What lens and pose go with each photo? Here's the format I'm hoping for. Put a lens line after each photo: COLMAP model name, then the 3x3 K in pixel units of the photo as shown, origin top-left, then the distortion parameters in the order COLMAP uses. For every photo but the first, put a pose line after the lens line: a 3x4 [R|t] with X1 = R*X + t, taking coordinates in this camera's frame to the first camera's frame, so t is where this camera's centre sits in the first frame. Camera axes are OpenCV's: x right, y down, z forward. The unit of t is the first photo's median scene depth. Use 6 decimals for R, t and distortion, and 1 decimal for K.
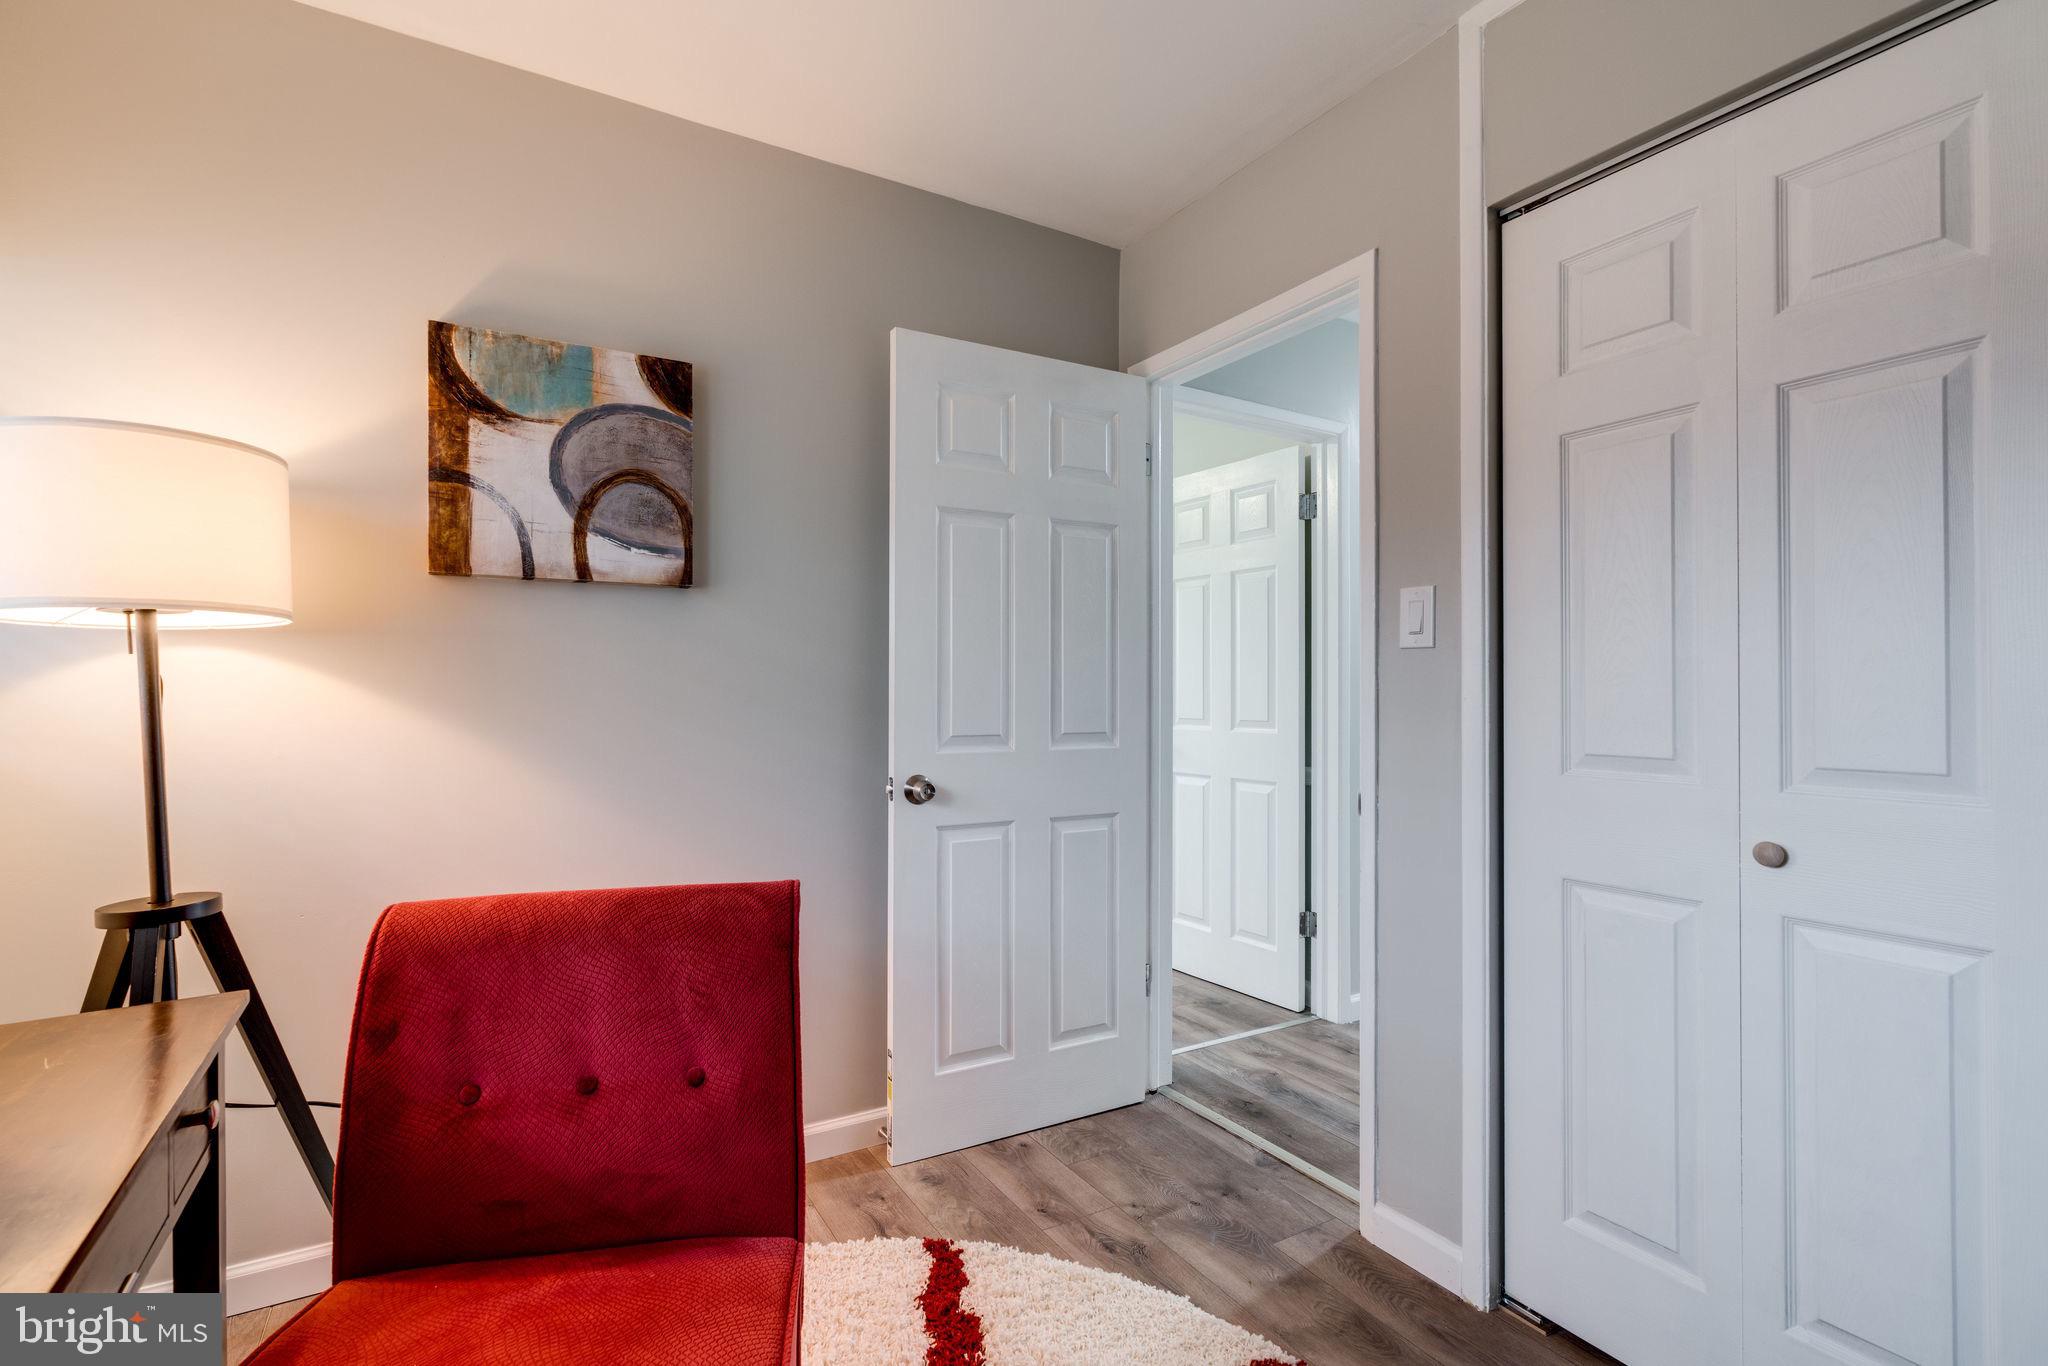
lens RADIAL K [[980.7, 0, 1012.9], [0, 980.7, 682.8], [0, 0, 1]] dist [0.025818, 0.000106]
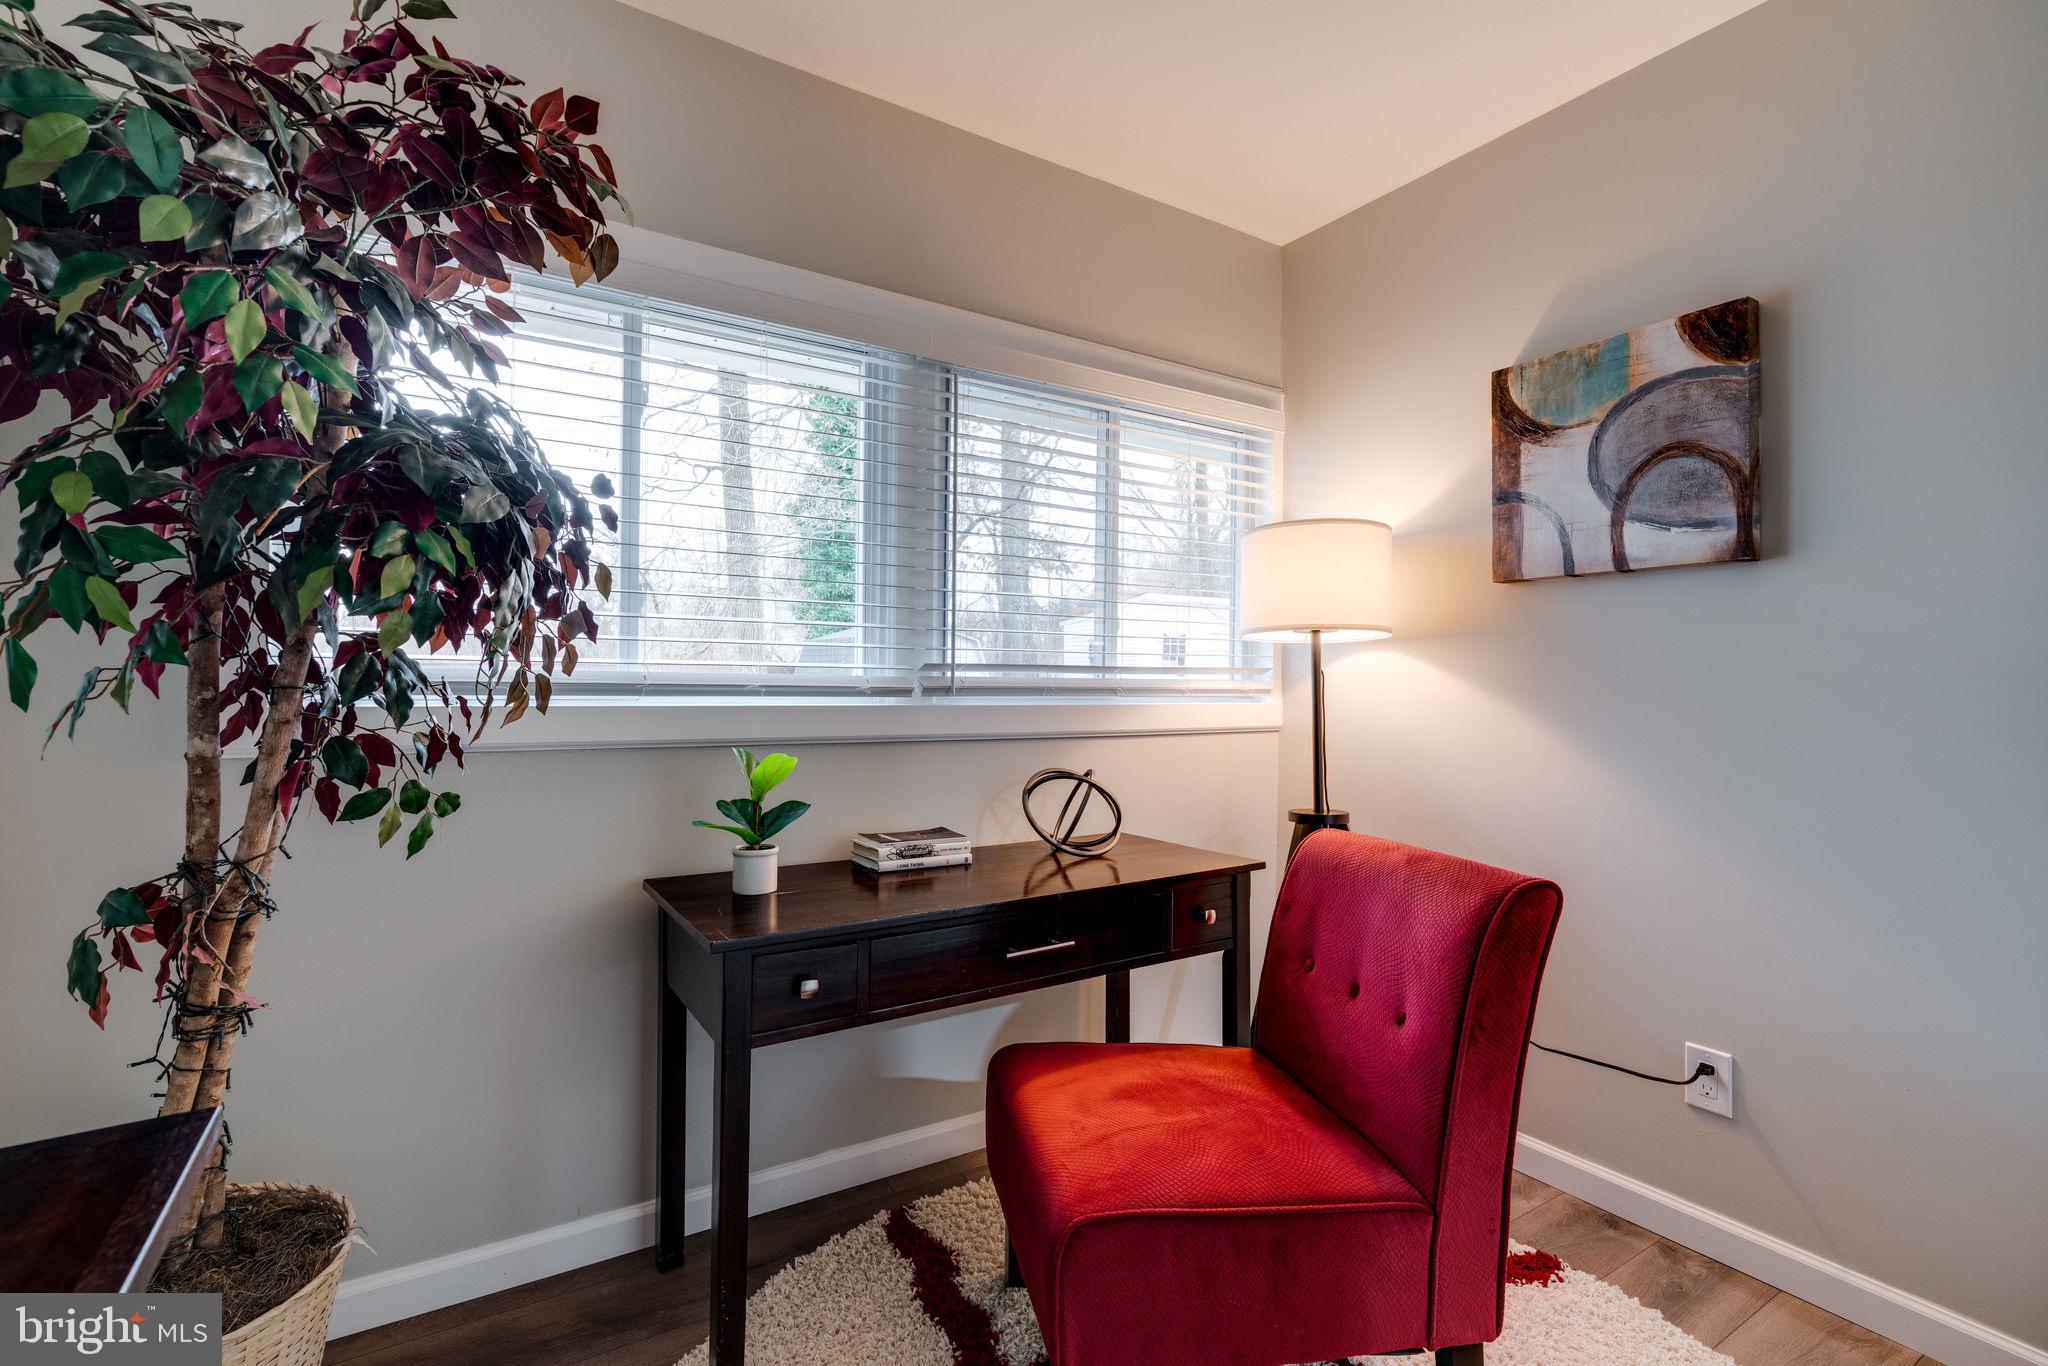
lens RADIAL K [[980.7, 0, 1014.1], [0, 980.7, 691.3], [0, 0, 1]] dist [0.025818, 0.000106]
pose [[0.015580, 0.003935, -0.999871, 0.562302], [-0.003837, 0.999985, 0.003876, 0.016717], [0.999871, 0.003776, 0.015595, 0.379263]]
